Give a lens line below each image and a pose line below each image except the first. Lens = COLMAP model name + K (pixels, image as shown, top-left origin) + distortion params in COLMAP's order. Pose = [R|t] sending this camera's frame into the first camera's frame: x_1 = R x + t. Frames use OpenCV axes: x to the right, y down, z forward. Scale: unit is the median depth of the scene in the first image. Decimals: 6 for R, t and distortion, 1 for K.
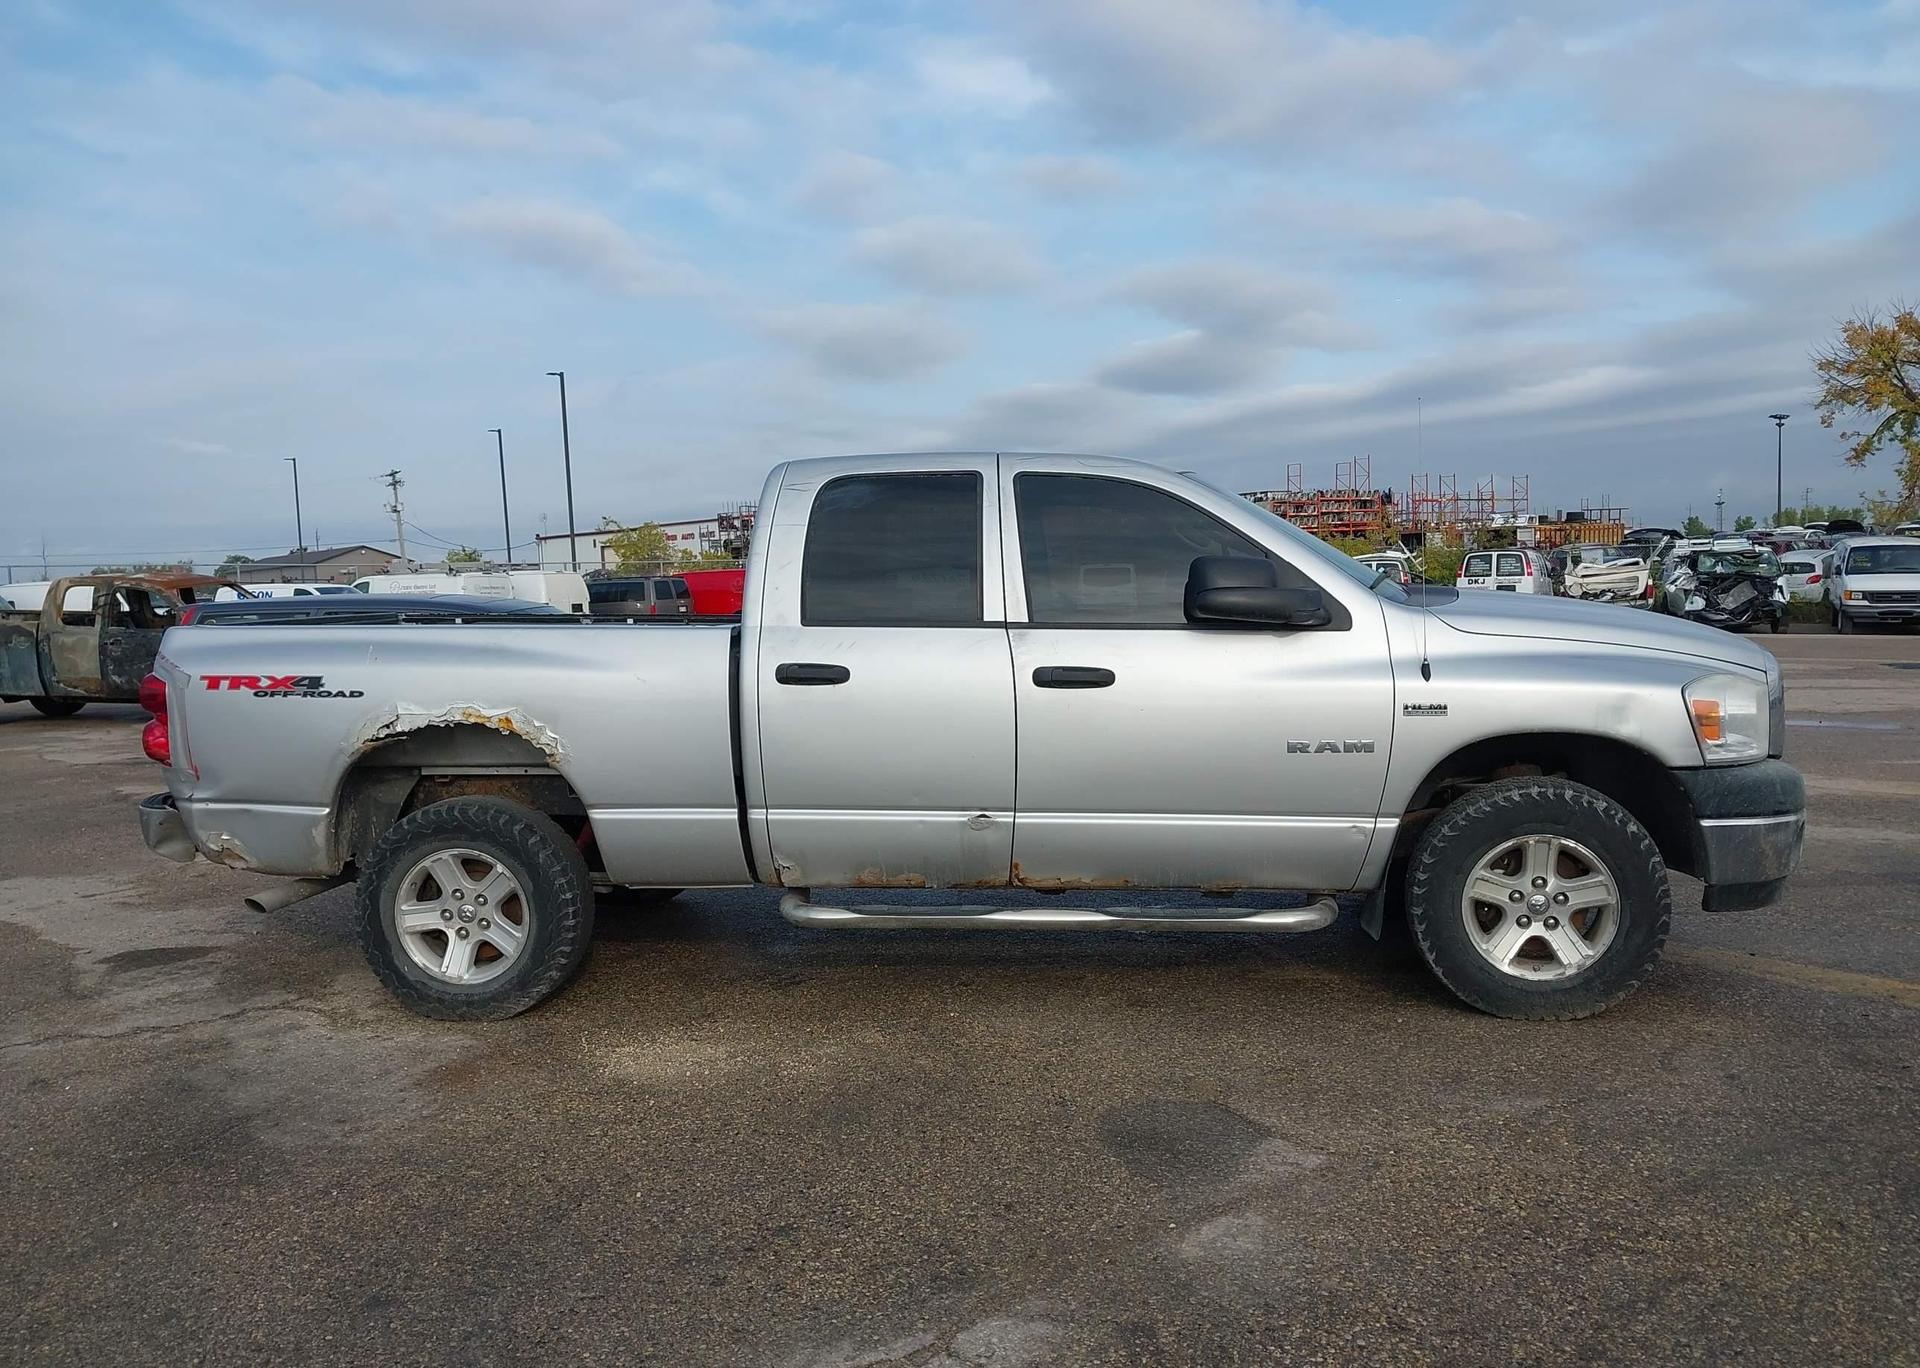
lens RADIAL K [[1506.7, 0, 959.1], [0, 1506.7, 708.7], [0, 0, 1]] dist [0.032469, -0.033814]
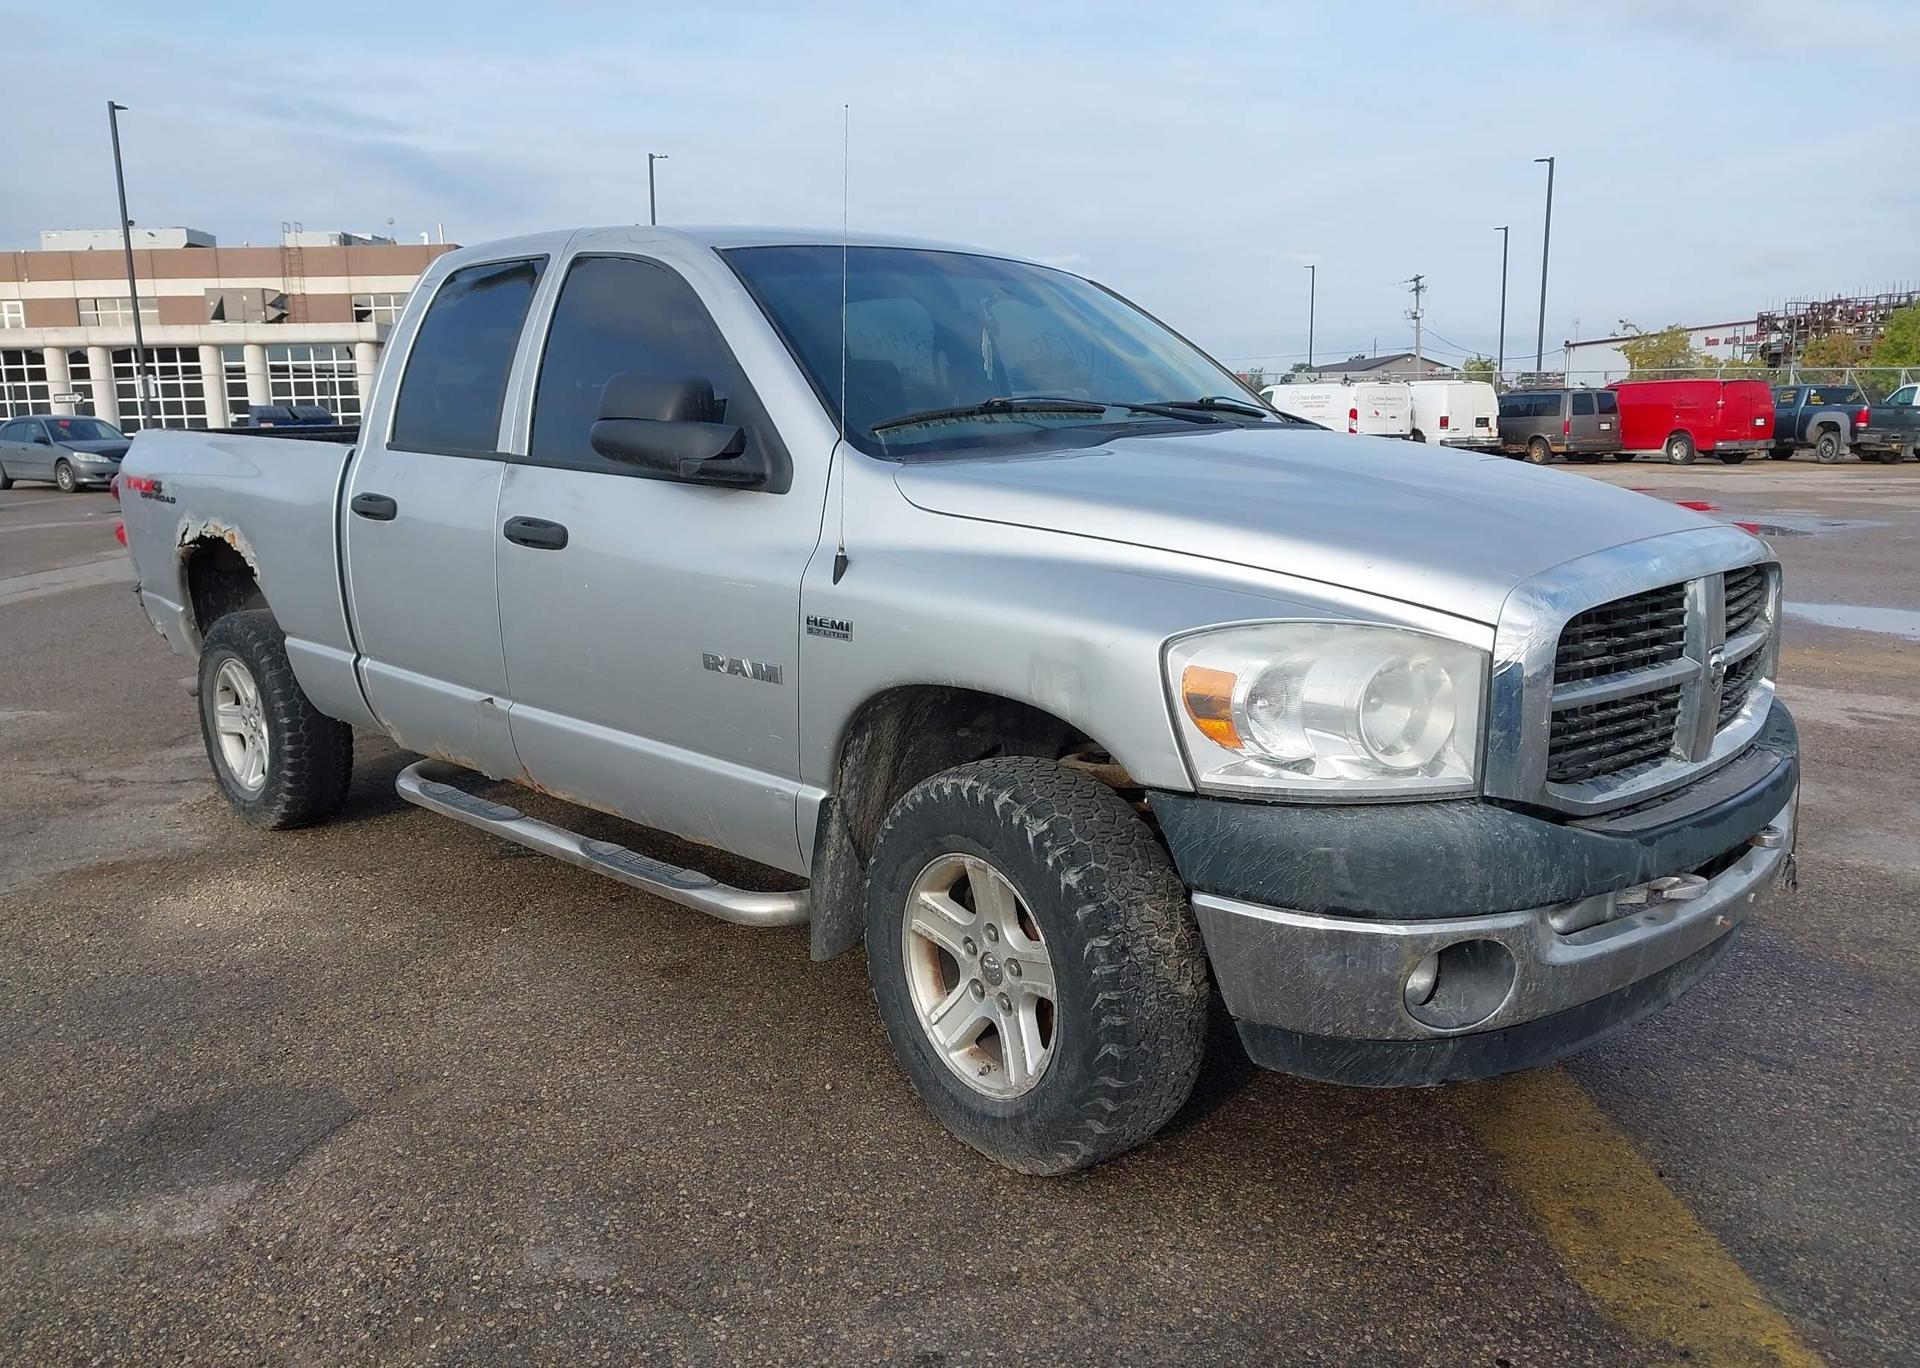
lens RADIAL K [[1503.9, 0, 951.8], [0, 1503.9, 717.3], [0, 0, 1]] dist [0.055819, -0.096209]
pose [[0.773689, 0.144931, -0.616766, 0.717023], [-0.064598, 0.986456, 0.150768, -0.058197], [0.630264, -0.076805, 0.772572, 0.531409]]
